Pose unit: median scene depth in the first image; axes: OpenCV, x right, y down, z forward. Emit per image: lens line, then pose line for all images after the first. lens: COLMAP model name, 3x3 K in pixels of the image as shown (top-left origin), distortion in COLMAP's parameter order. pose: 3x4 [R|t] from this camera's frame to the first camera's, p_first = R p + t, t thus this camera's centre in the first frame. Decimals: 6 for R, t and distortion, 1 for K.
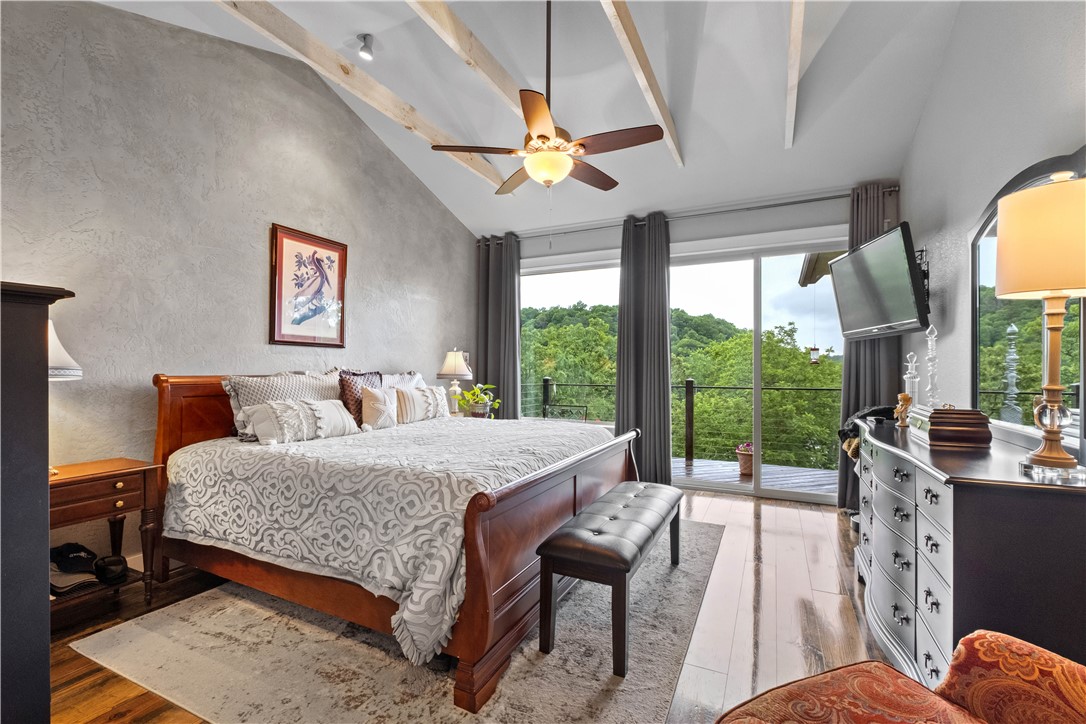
lens RADIAL K [[473.3, 0, 543.0], [0, 473.3, 362.0], [0, 0, 1]] dist [-0.001804, -0.000383]
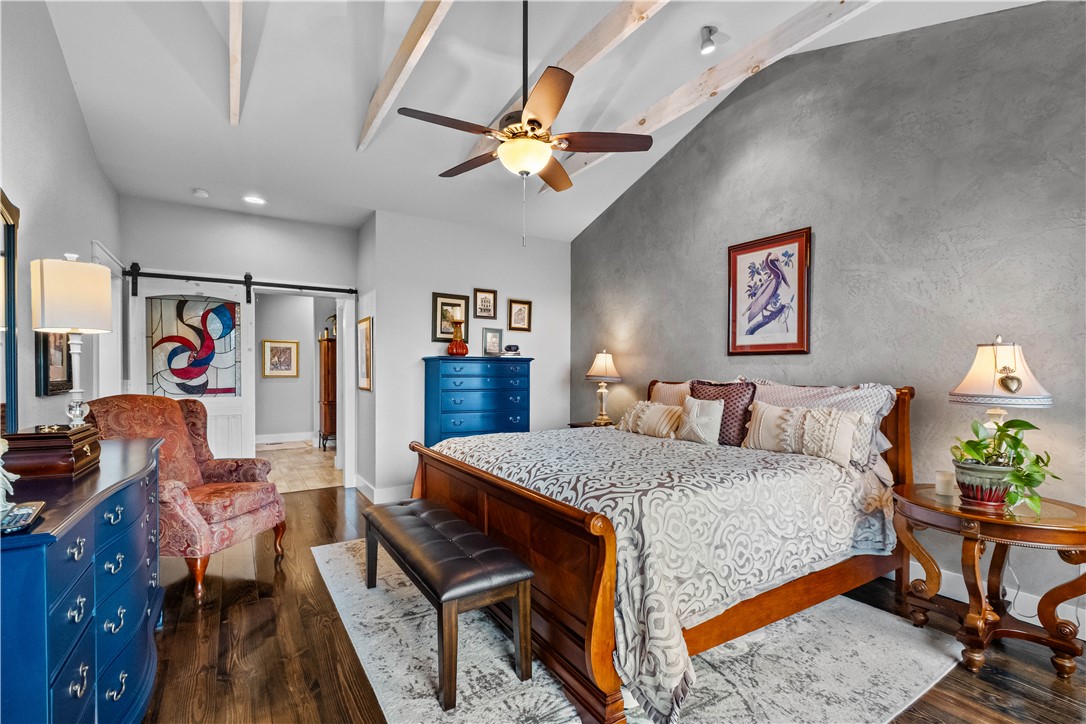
lens RADIAL K [[480.0, 0, 543.9], [0, 480.0, 369.4], [0, 0, 1]] dist [-0.000050, 0.000031]
pose [[-0.519100, -0.008761, -0.854668, 0.571226], [0.006651, 0.999876, -0.014289, 0.006703], [0.854687, -0.013102, -0.518978, 1.125648]]
